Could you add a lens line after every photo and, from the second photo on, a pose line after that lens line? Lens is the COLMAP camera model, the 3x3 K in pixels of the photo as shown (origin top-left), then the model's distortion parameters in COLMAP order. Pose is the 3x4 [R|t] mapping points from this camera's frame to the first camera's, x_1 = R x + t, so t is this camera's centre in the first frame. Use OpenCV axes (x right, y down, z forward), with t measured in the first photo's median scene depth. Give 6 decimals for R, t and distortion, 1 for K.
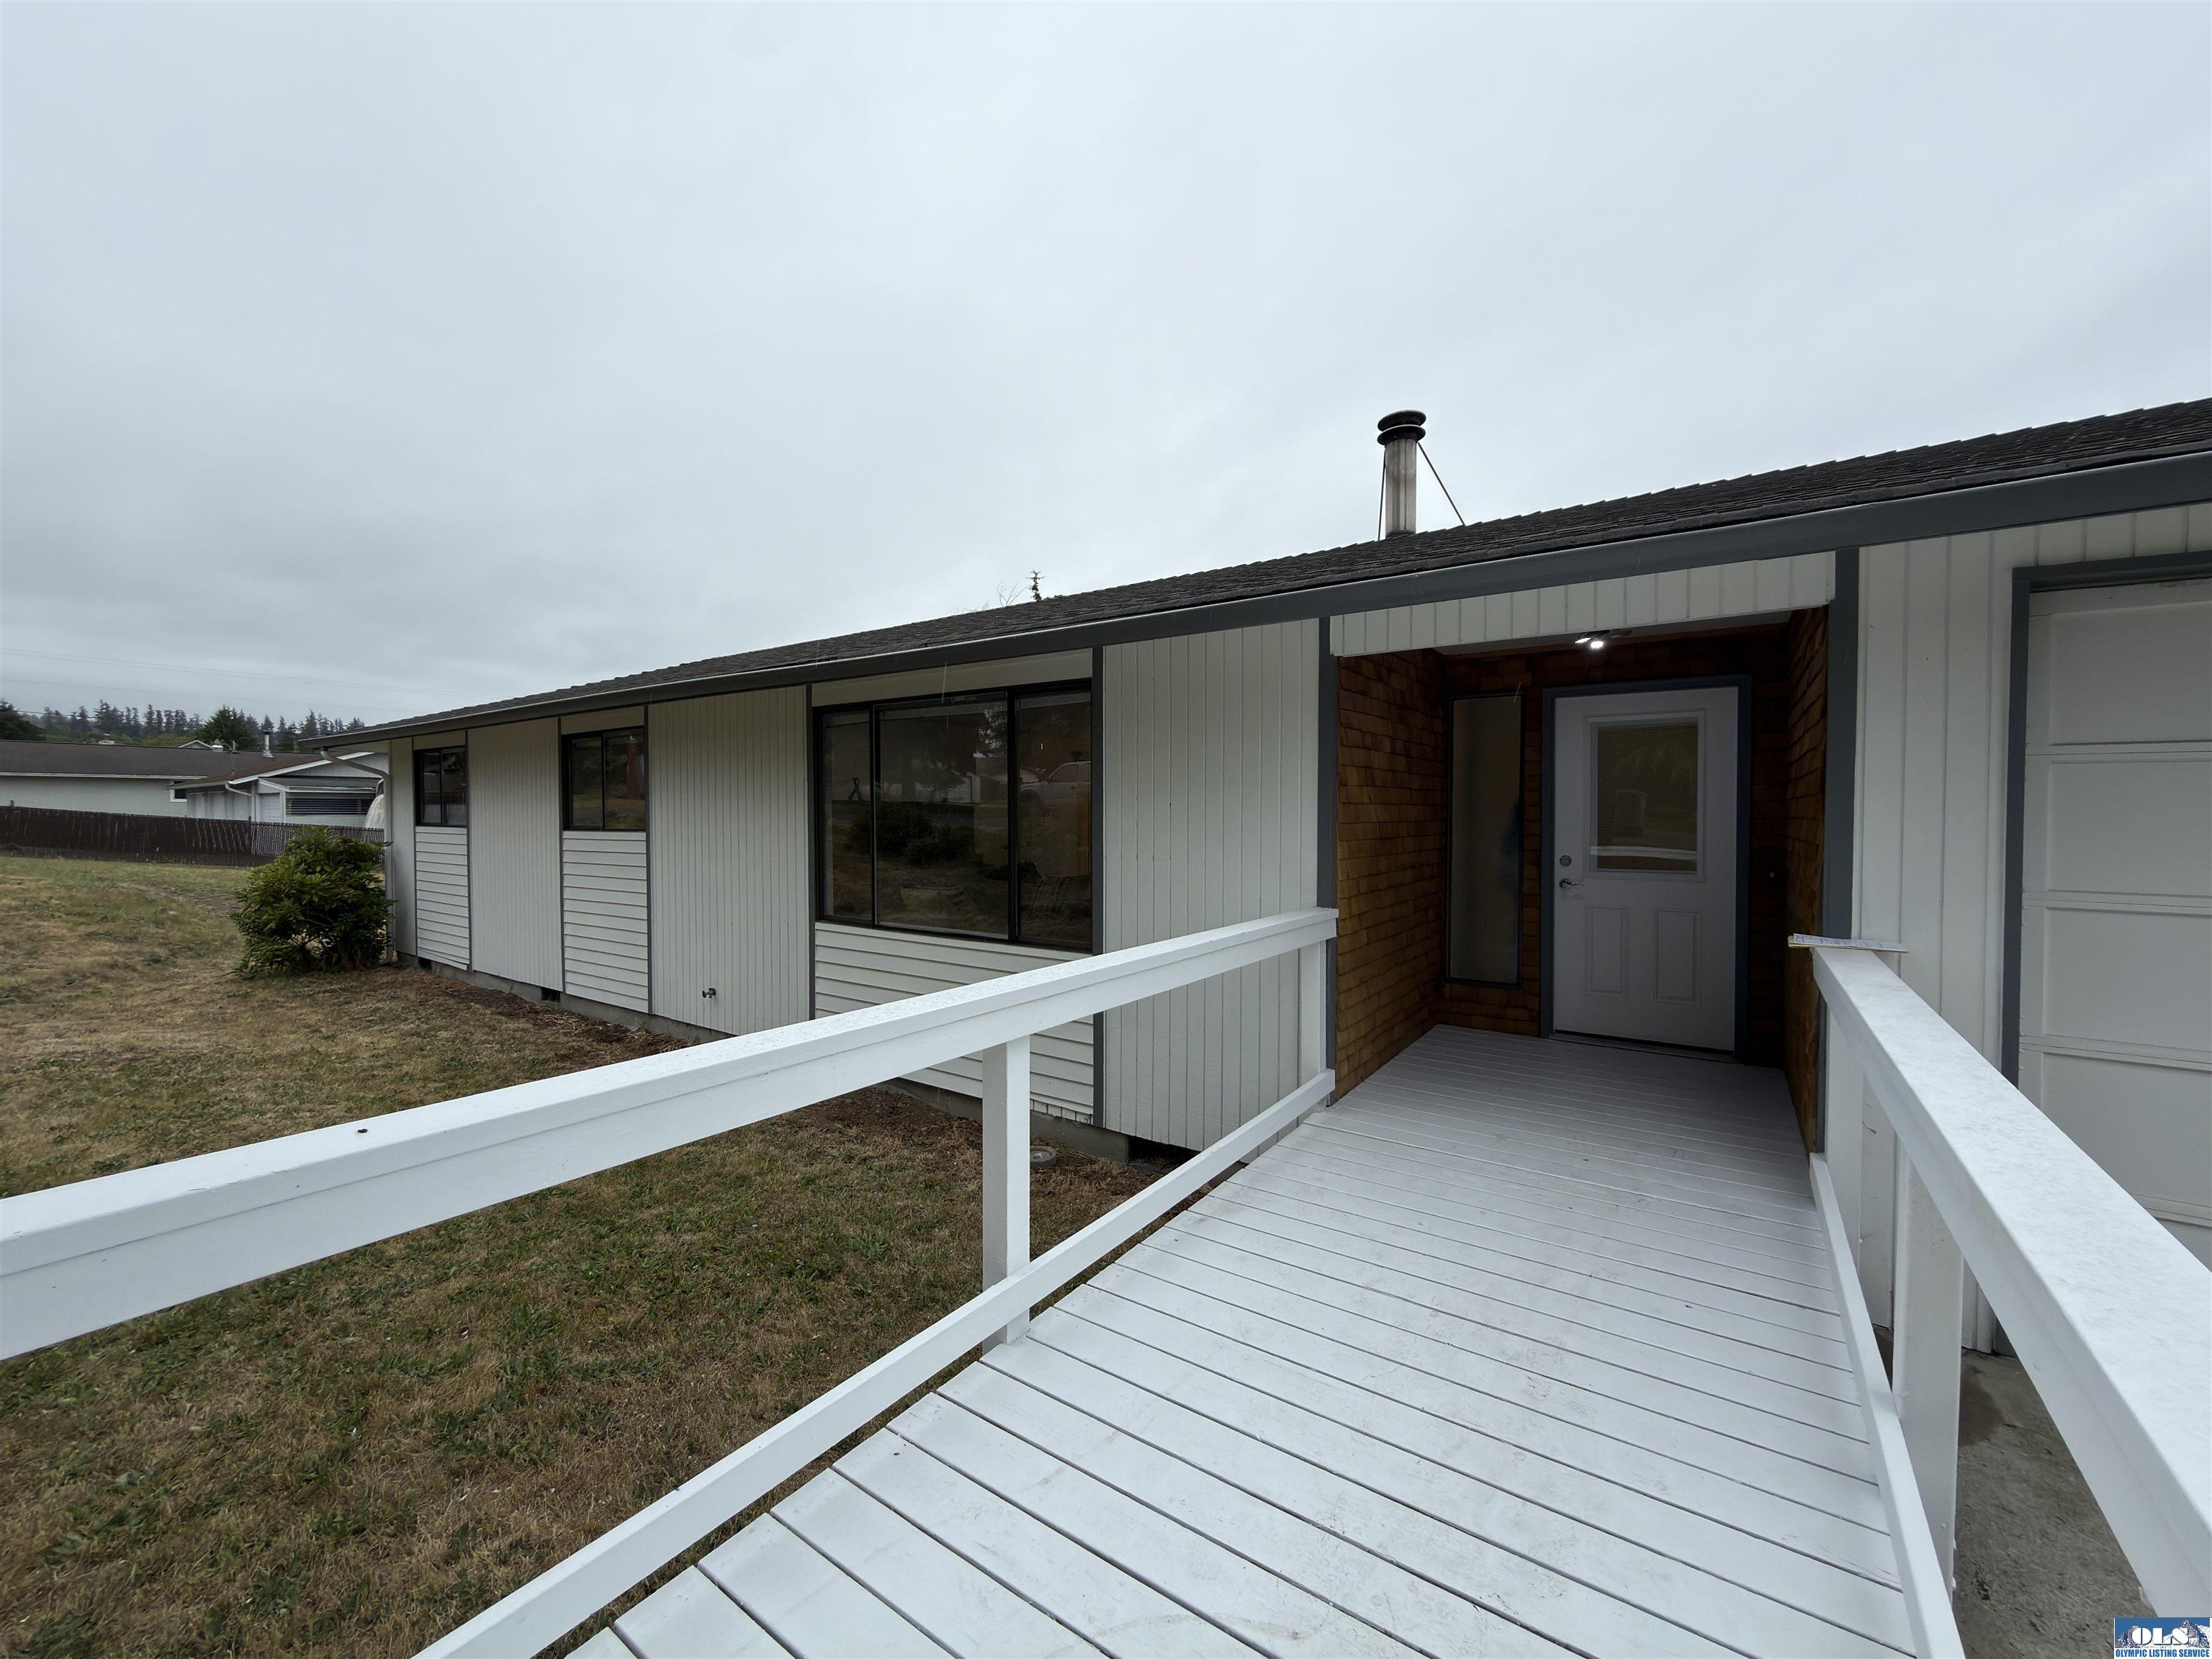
lens RADIAL K [[869.9, 0, 1112.4], [0, 869.9, 829.1], [0, 0, 1]] dist [0.000085, -0.000153]
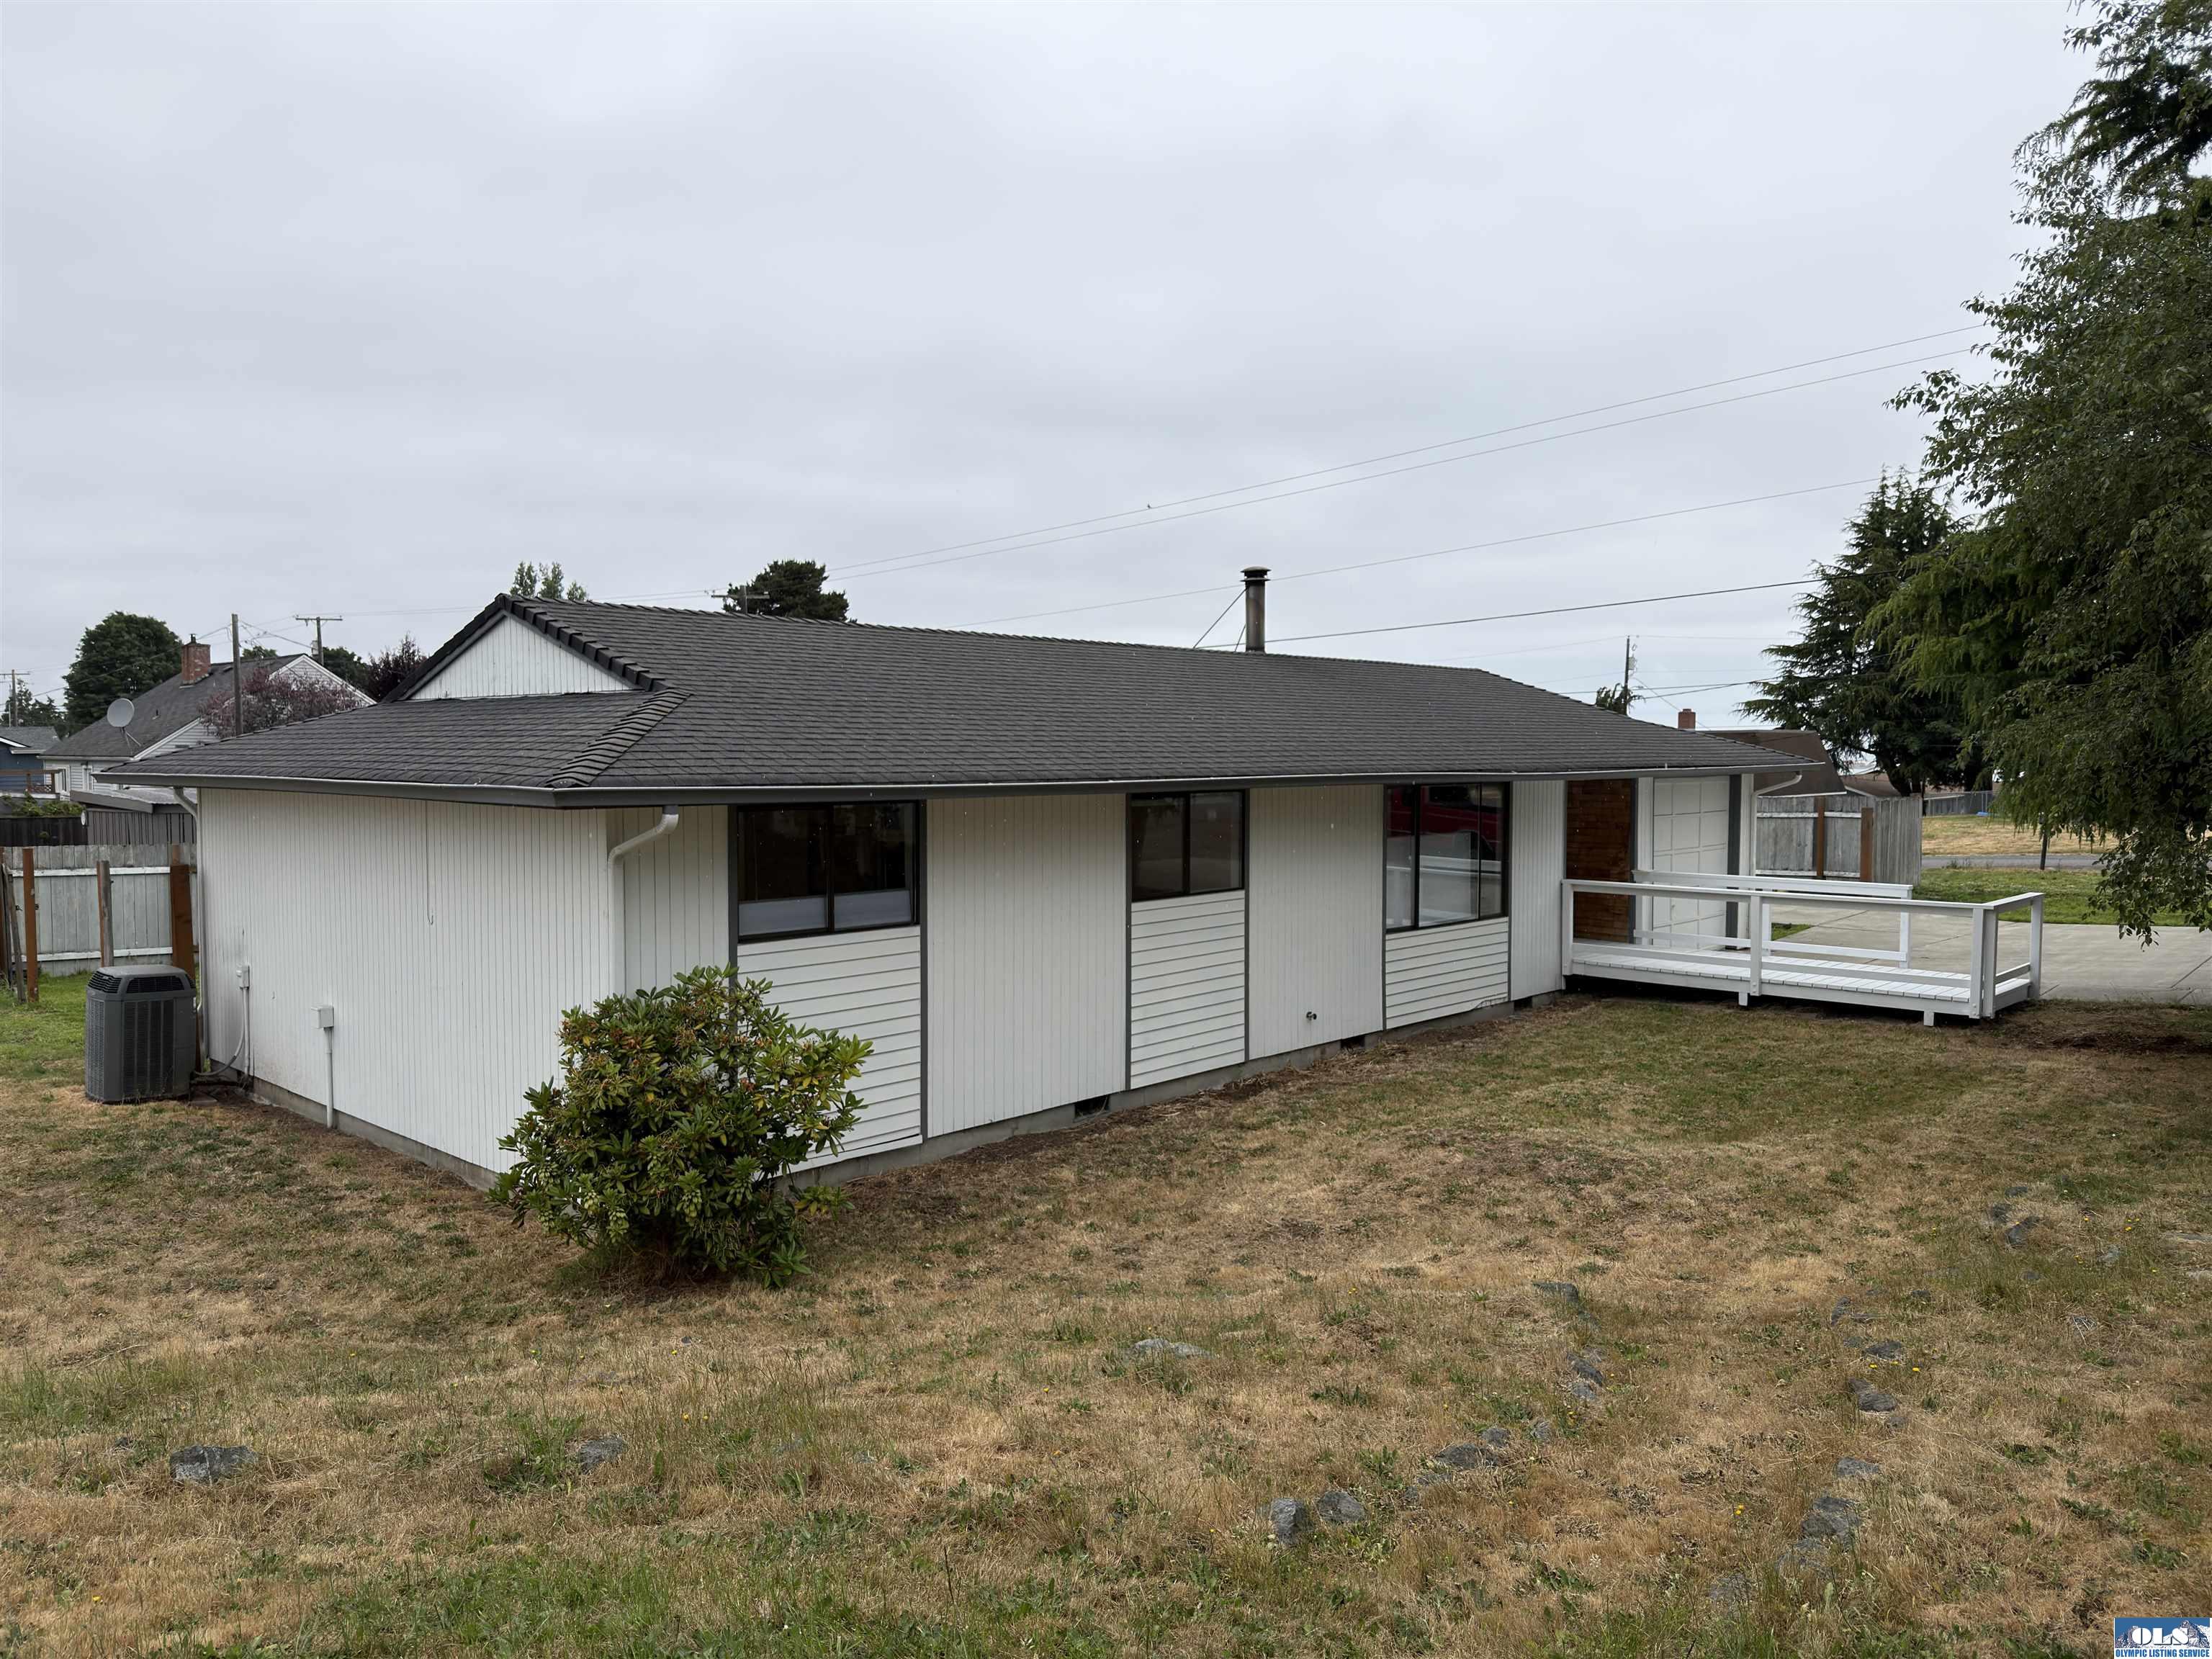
lens RADIAL K [[1563.3, 0, 1111.5], [0, 1563.3, 831.0], [0, 0, 1]] dist [0.014467, -0.020351]
pose [[0.153765, -0.051850, 0.986746, -2.170951], [0.022090, 0.998553, 0.049028, -0.147738], [-0.987860, 0.014258, 0.154688, 0.777812]]
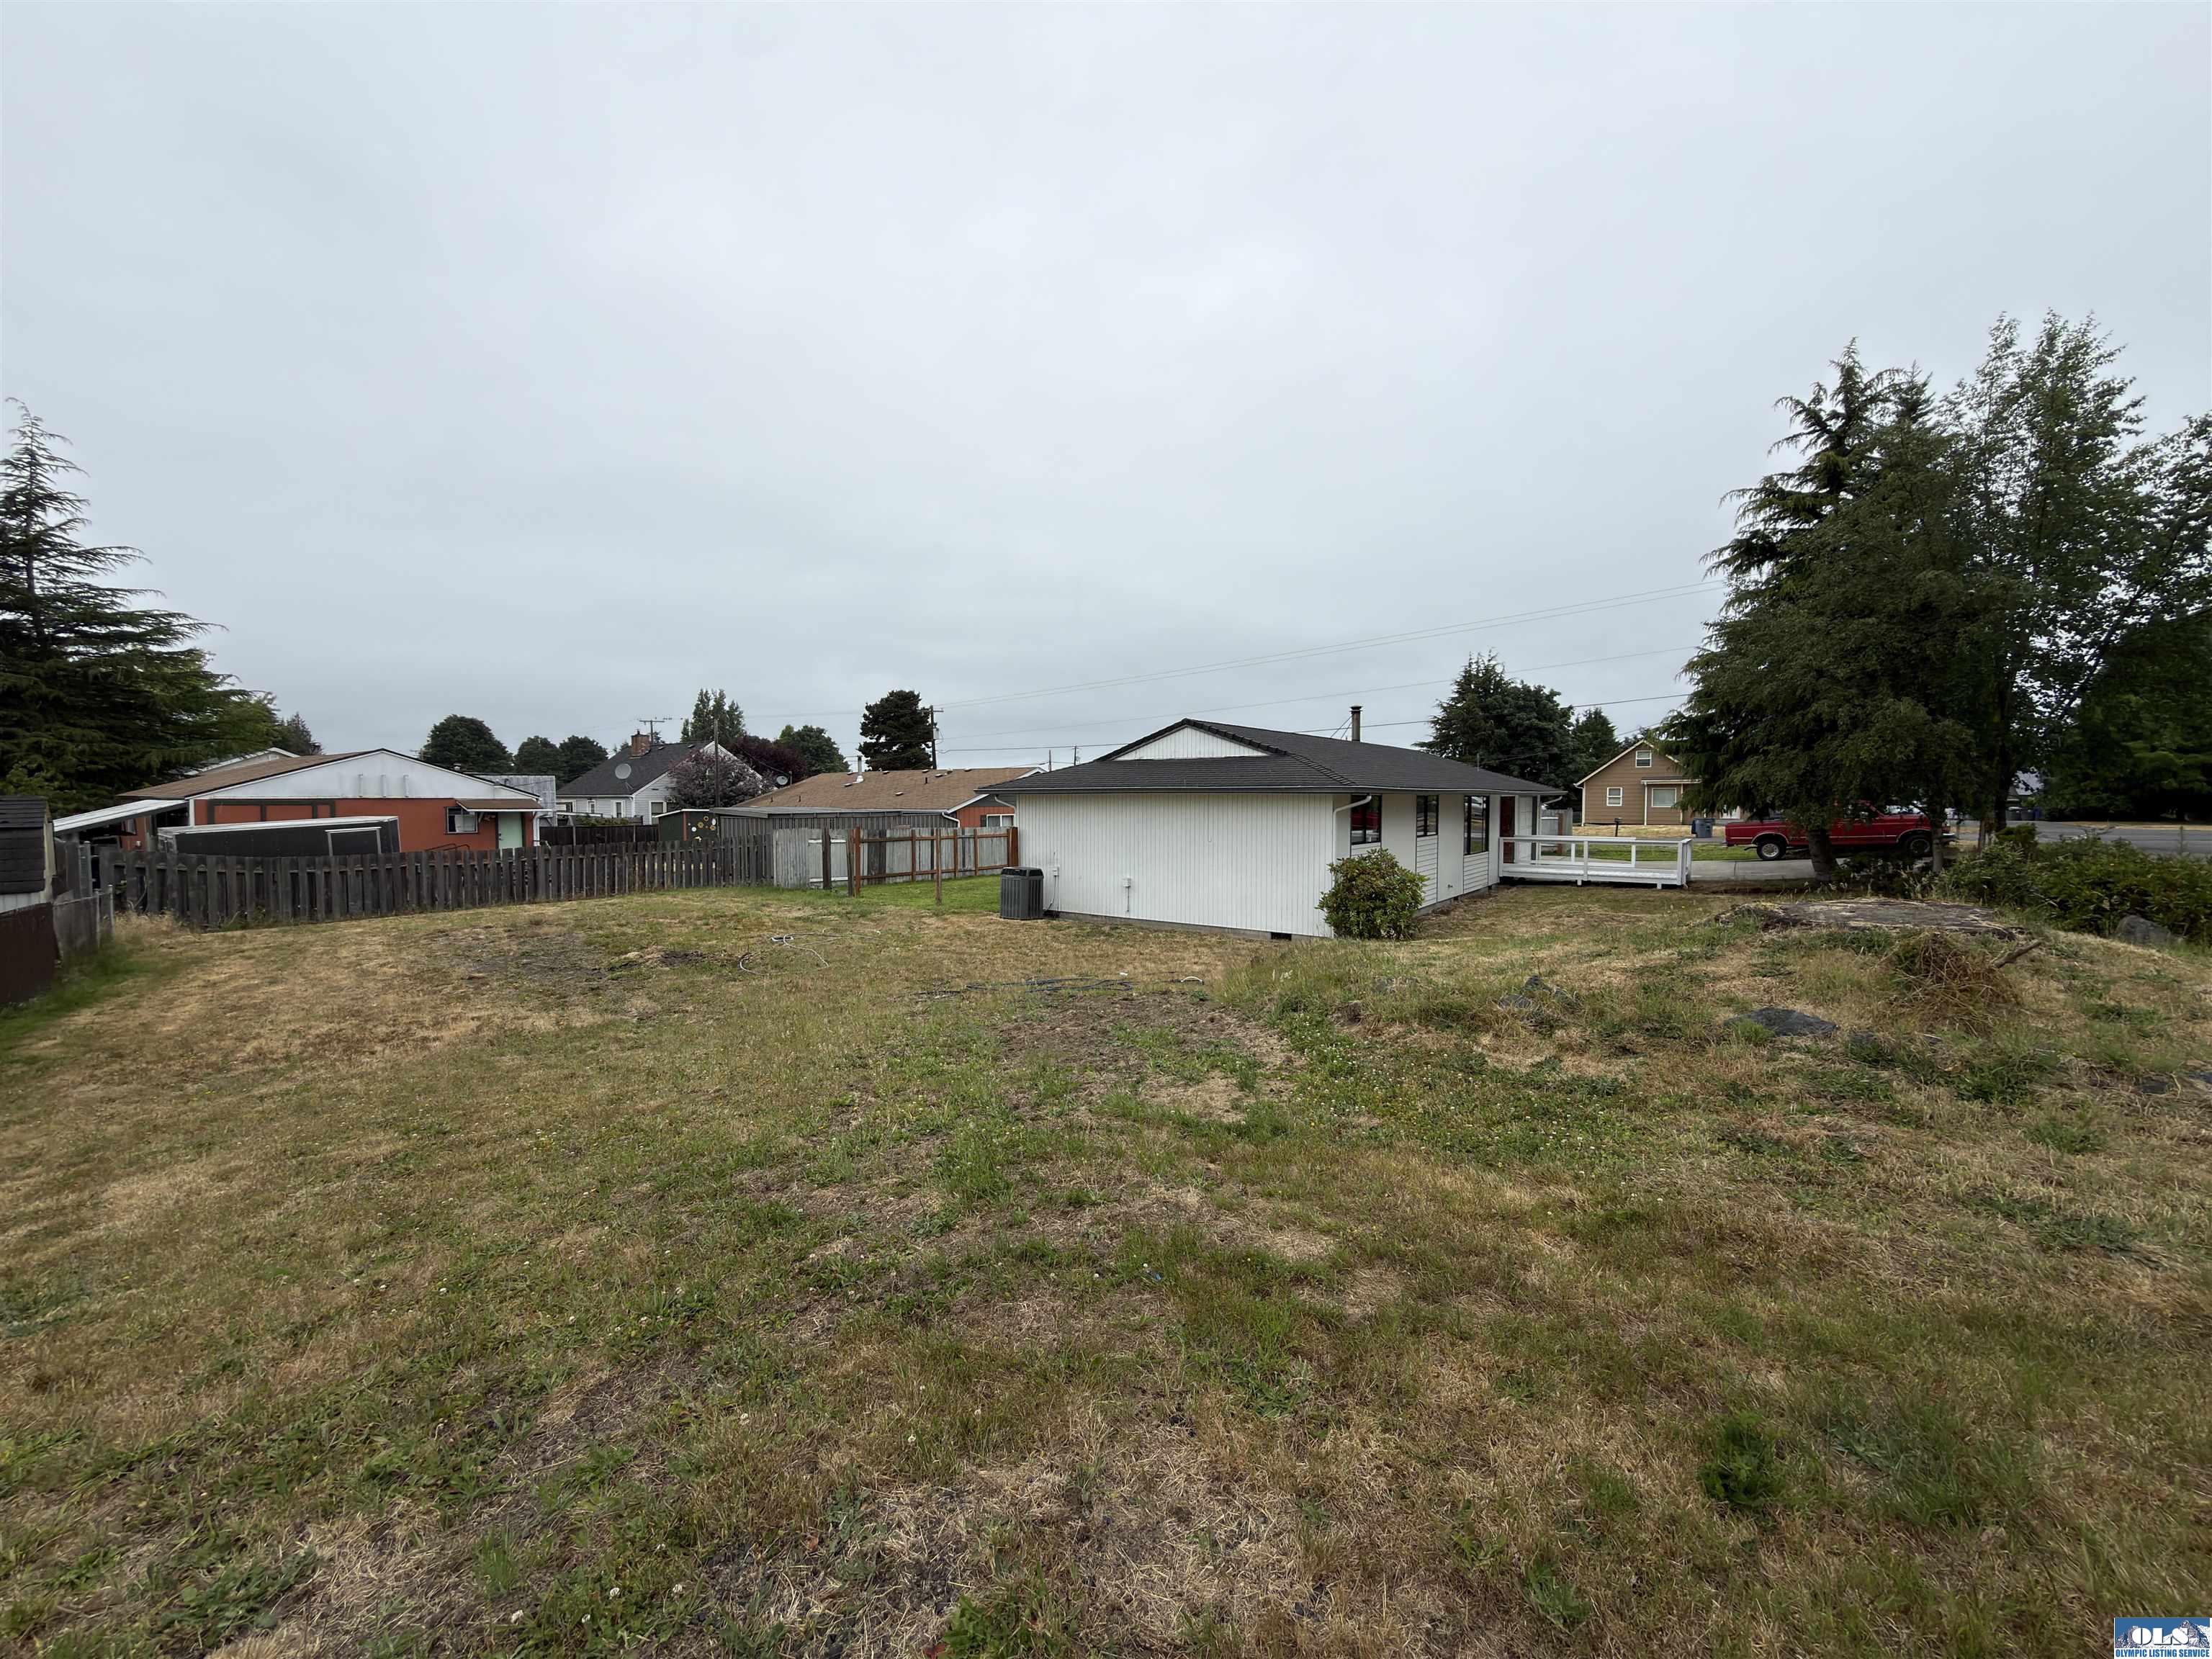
lens RADIAL K [[881.7, 0, 1105.5], [0, 881.7, 831.0], [0, 0, 1]] dist [0.000767, -0.000925]
pose [[0.040337, -0.037853, 0.998469, -2.976075], [0.022228, 0.999069, 0.036978, -0.119700], [-0.998939, 0.020702, 0.041141, 1.712883]]
